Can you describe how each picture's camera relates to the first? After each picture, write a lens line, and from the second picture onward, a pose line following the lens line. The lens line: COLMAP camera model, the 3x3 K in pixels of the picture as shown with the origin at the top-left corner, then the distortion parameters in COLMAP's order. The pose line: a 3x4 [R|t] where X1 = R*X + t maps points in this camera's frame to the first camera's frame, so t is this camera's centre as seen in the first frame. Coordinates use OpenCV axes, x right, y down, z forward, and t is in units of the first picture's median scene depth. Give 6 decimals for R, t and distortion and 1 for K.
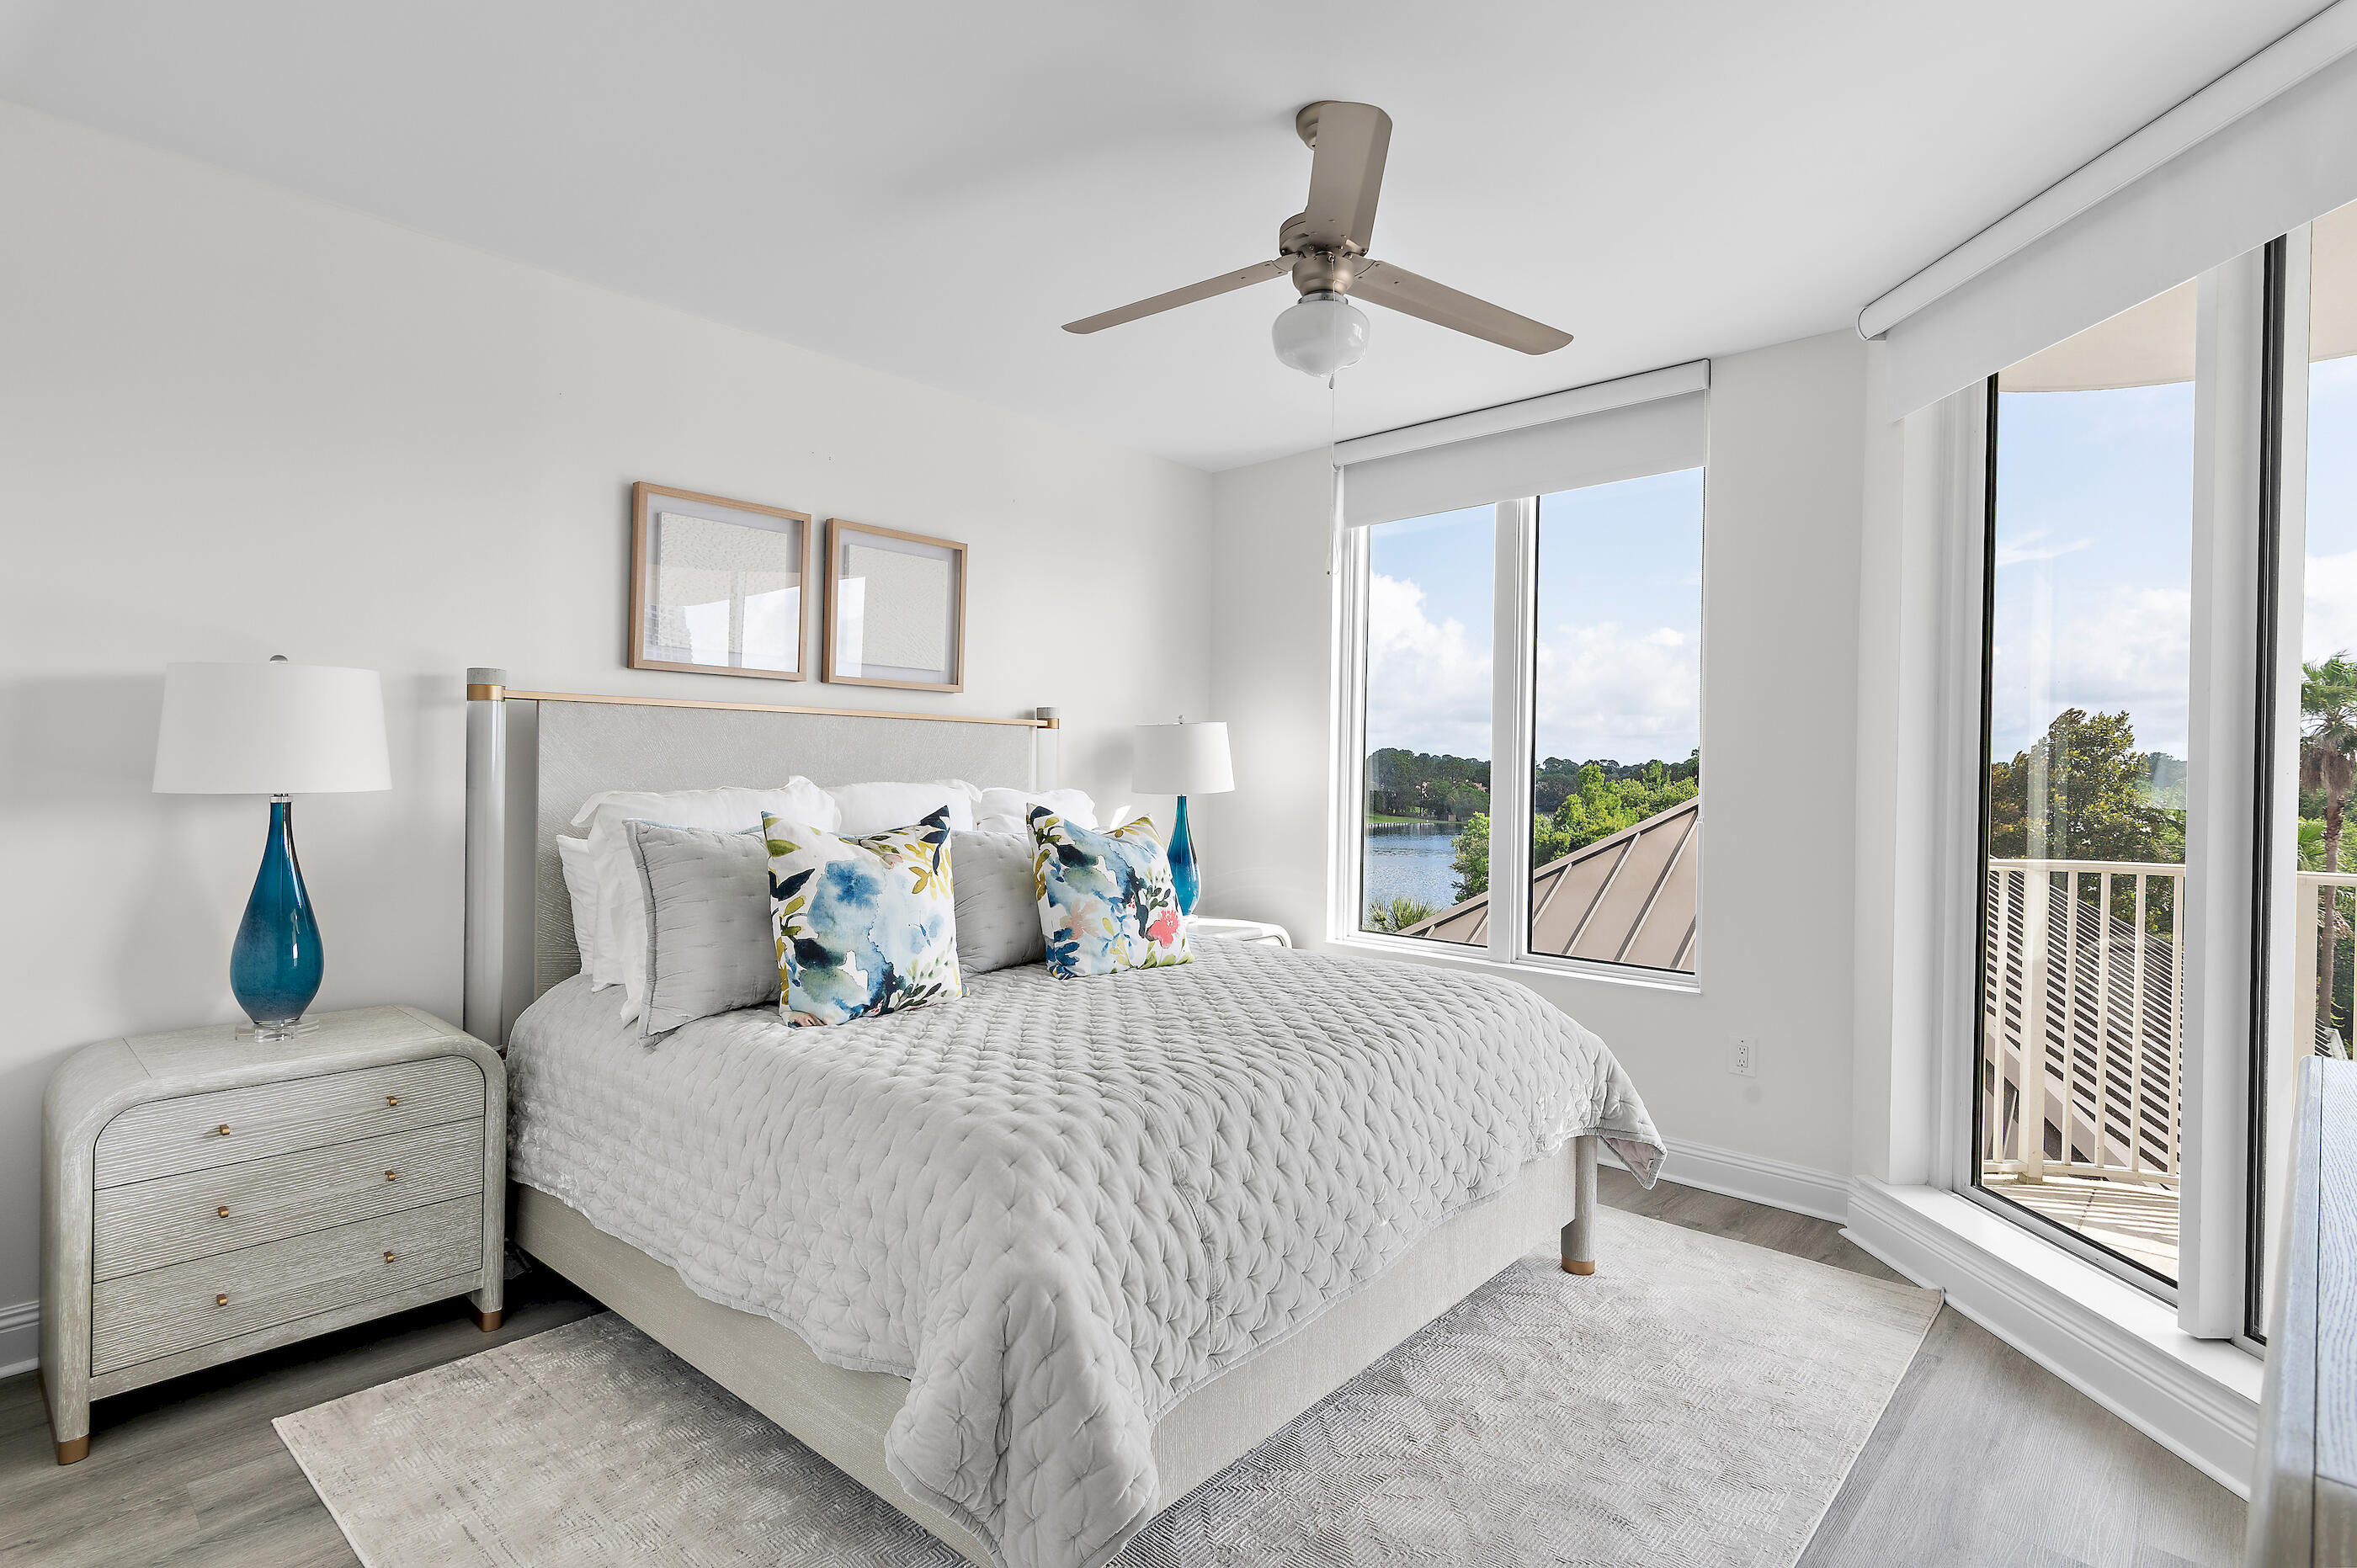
lens RADIAL K [[1185.0, 0, 1181.9], [0, 1185.0, 802.4], [0, 0, 1]] dist [0.010030, 0.000252]
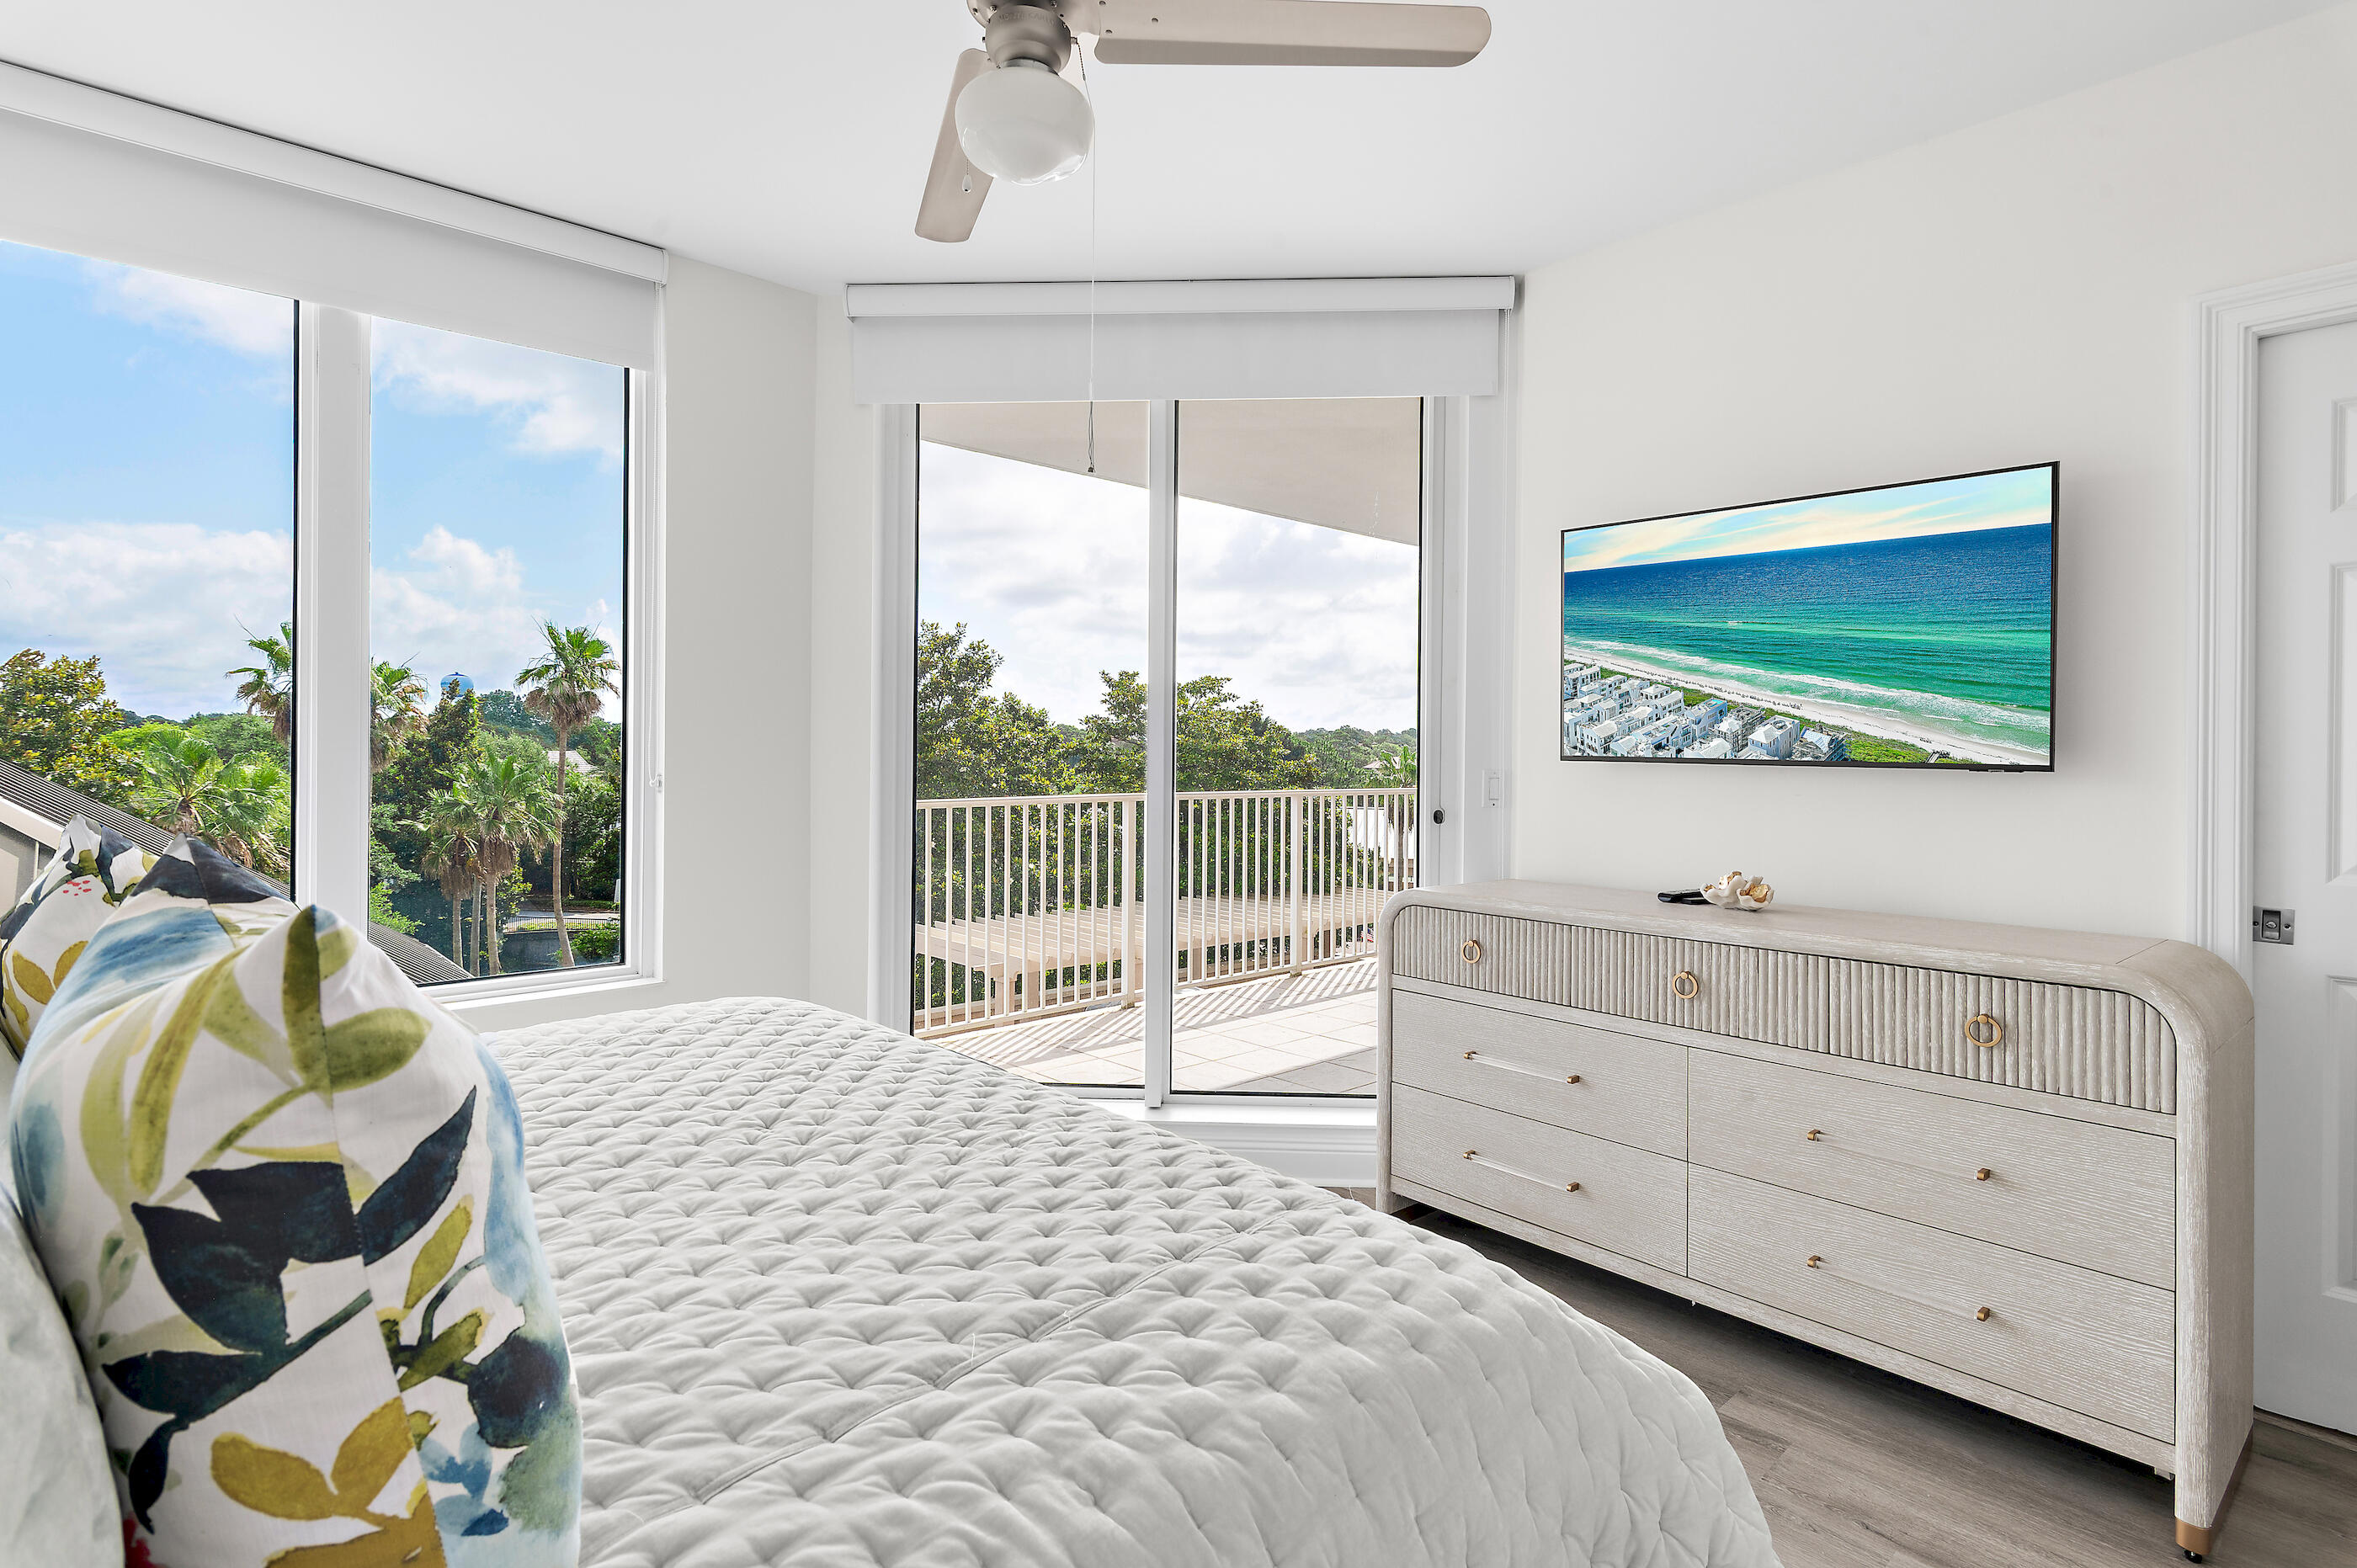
lens RADIAL K [[1185.5, 0, 1175.9], [0, 1185.5, 771.5], [0, 0, 1]] dist [0.003491, 0.000068]
pose [[0.091208, -0.037081, 0.995141, -0.565441], [0.020464, 0.999165, 0.035355, -0.023727], [-0.995622, 0.017140, 0.091891, 0.808898]]
